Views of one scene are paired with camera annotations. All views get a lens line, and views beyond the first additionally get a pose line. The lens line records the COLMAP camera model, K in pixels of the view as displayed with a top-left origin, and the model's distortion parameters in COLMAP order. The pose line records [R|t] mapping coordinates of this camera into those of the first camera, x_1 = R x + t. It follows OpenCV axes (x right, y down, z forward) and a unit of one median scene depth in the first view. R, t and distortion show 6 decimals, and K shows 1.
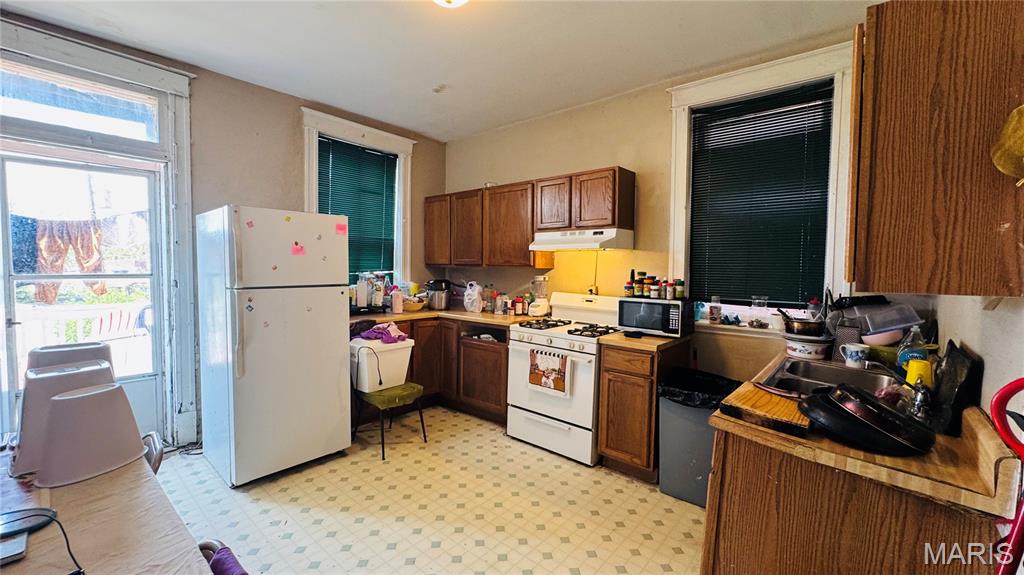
lens RADIAL K [[408.8, 0, 512.8], [0, 408.8, 290.2], [0, 0, 1]] dist [0.000889, 0.000136]
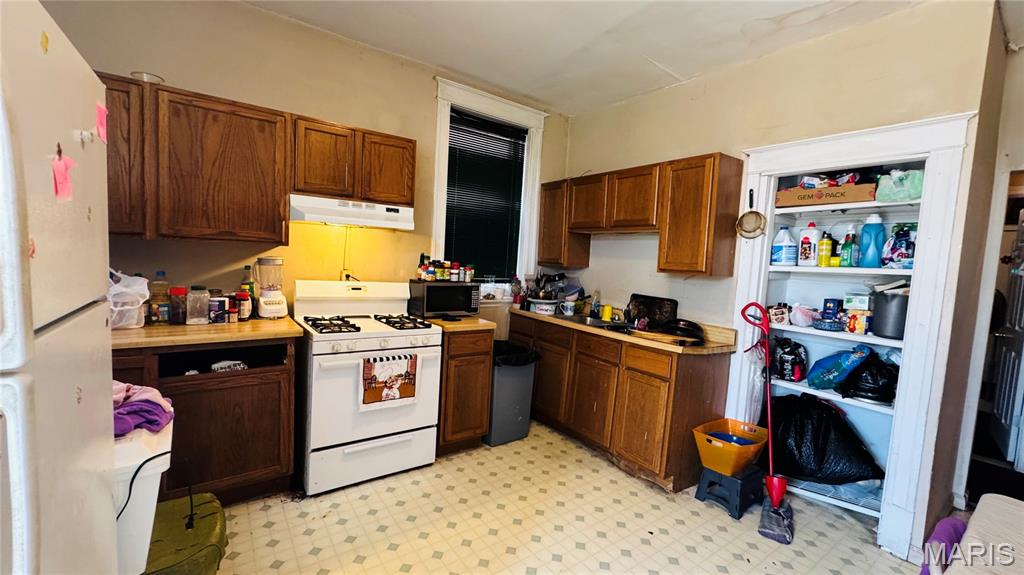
lens RADIAL K [[408.8, 0, 512.8], [0, 408.8, 290.2], [0, 0, 1]] dist [0.000889, 0.000136]
pose [[0.242141, -0.079321, 0.966993, -0.624440], [0.007141, 0.996771, 0.079975, -0.040625], [-0.970215, -0.012460, 0.241925, 0.578084]]
